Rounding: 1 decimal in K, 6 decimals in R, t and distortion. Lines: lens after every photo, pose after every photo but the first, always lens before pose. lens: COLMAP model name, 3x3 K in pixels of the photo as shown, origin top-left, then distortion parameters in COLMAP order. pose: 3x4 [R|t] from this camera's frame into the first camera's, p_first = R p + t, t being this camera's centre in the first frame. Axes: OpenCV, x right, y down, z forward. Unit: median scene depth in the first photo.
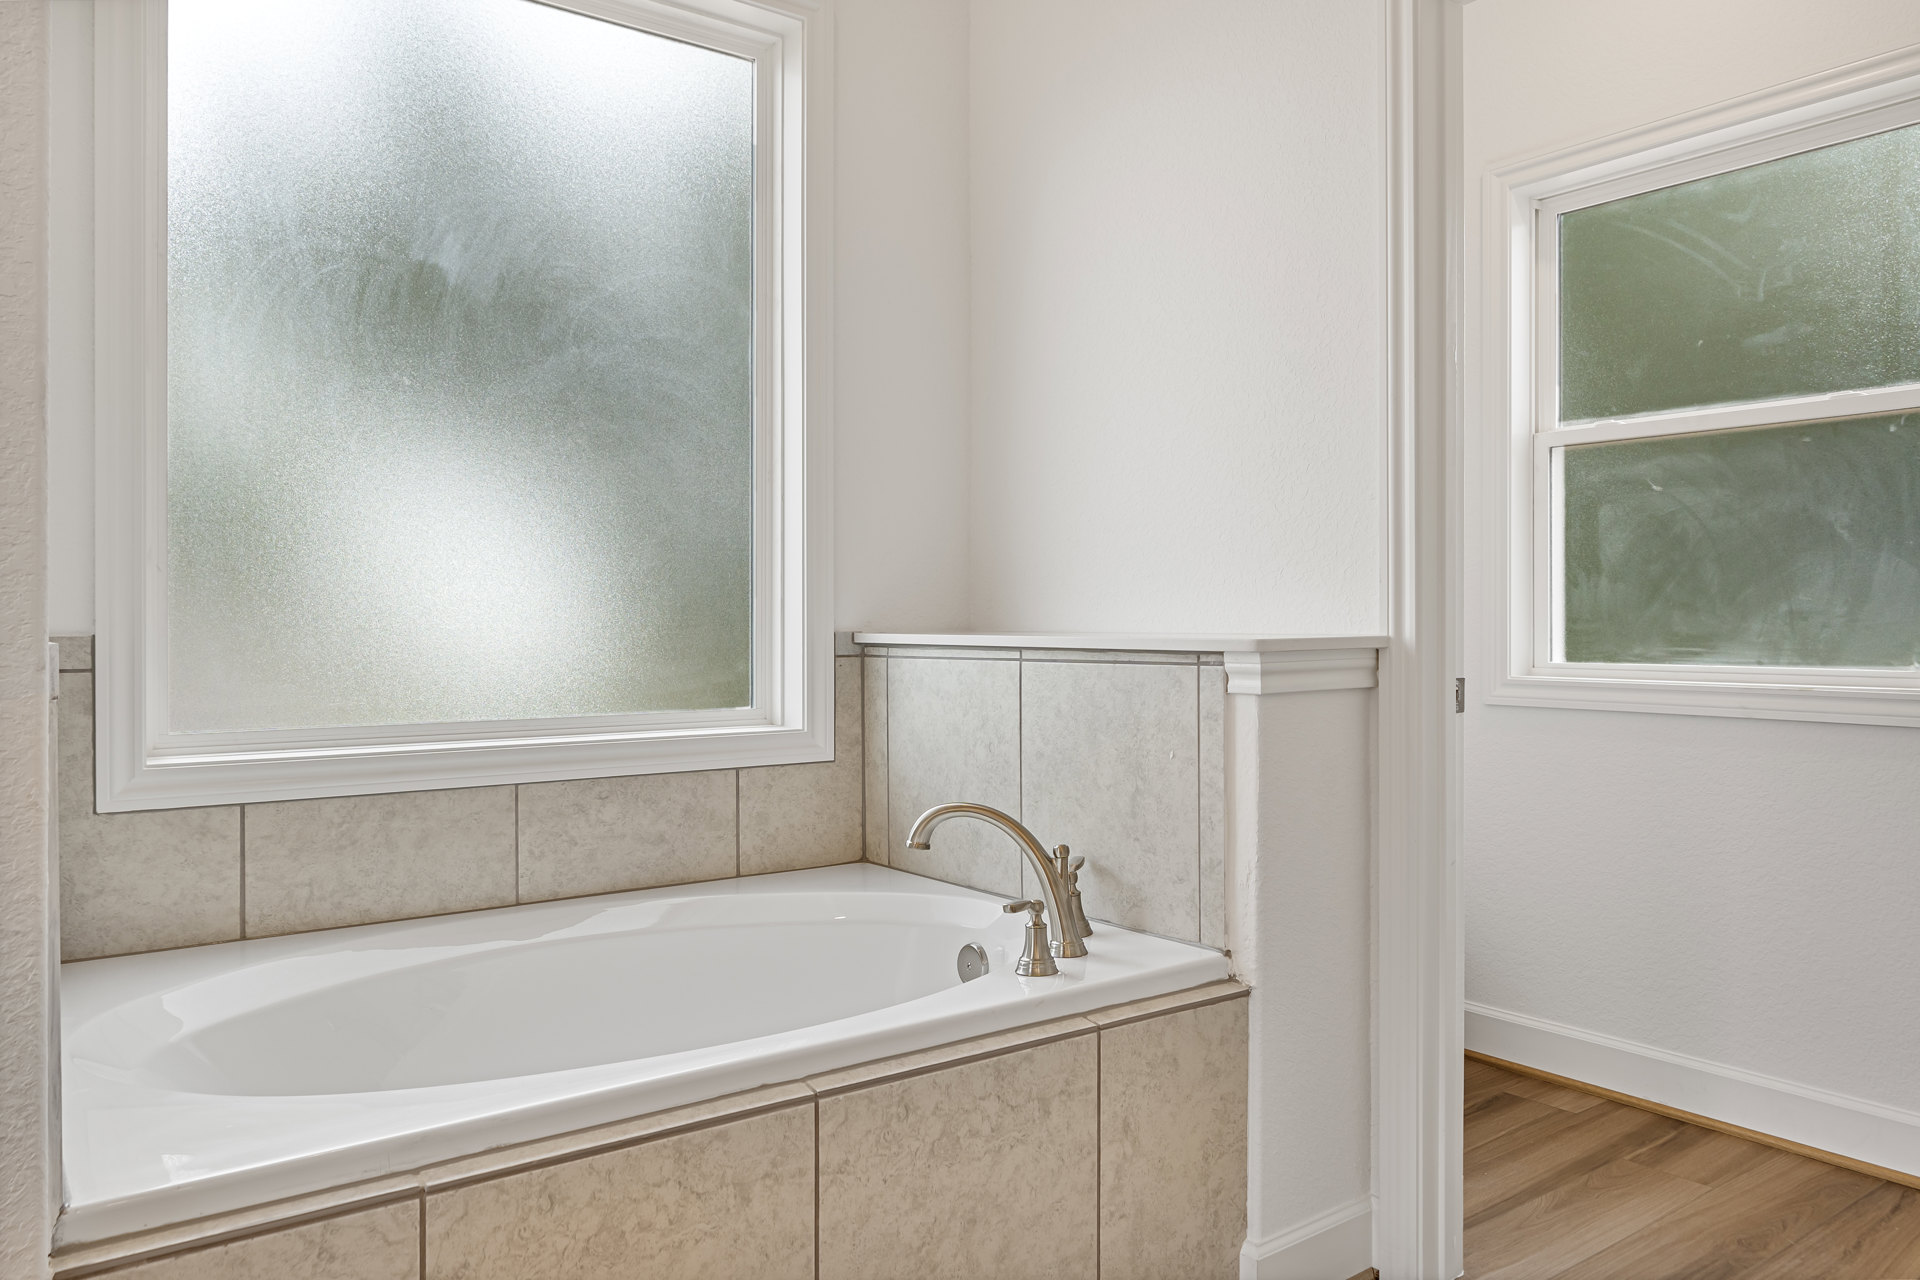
lens RADIAL K [[1340.6, 0, 971.2], [0, 1340.6, 664.1], [0, 0, 1]] dist [-0.007803, 0.003257]
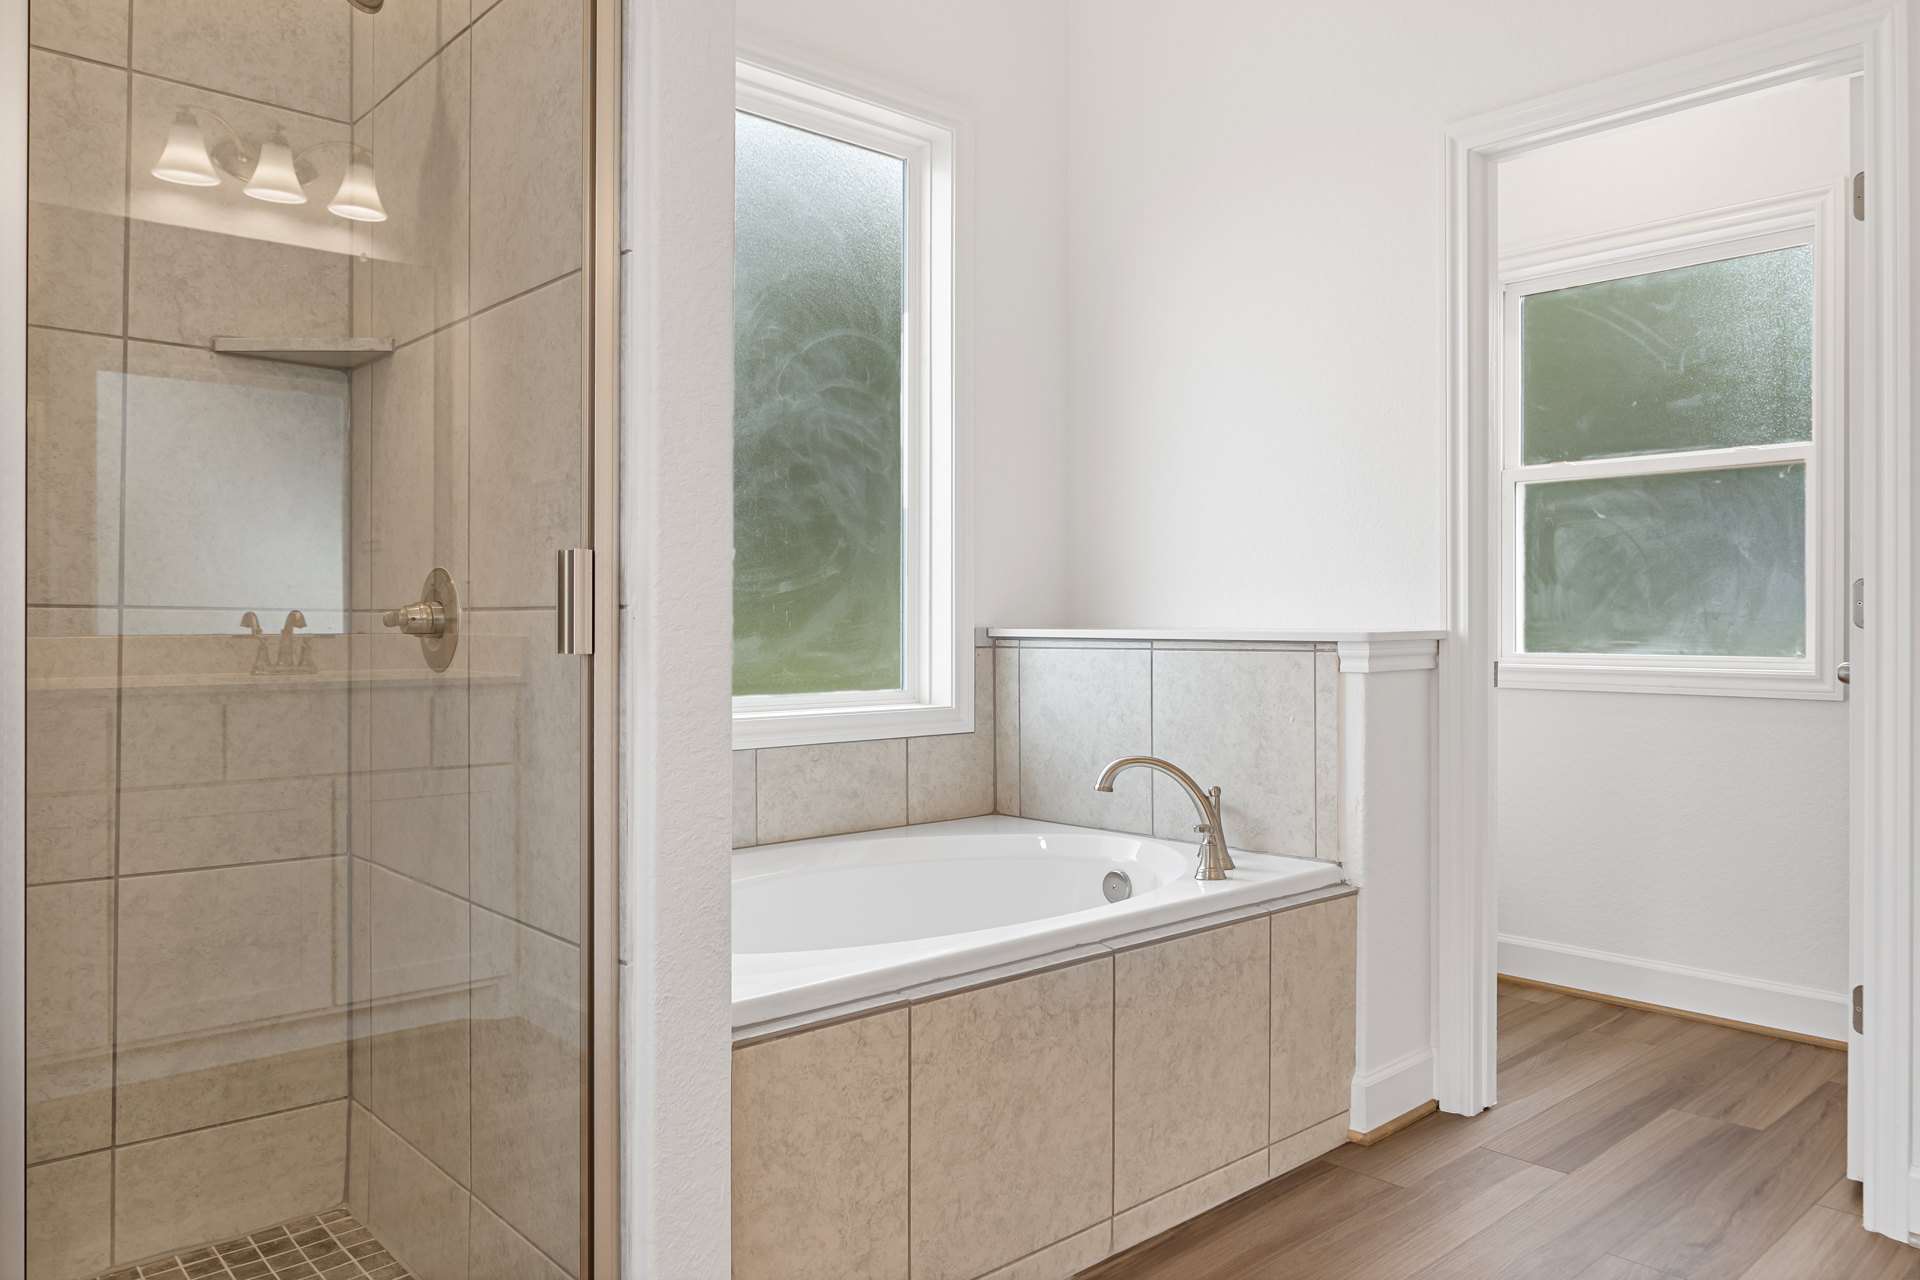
lens RADIAL K [[1340.6, 0, 971.2], [0, 1340.6, 664.1], [0, 0, 1]] dist [-0.007803, 0.003257]
pose [[0.994847, -0.001487, 0.101380, -0.270127], [0.001362, 0.999998, 0.001299, 0.009502], [-0.101382, -0.001155, 0.994847, -0.264638]]
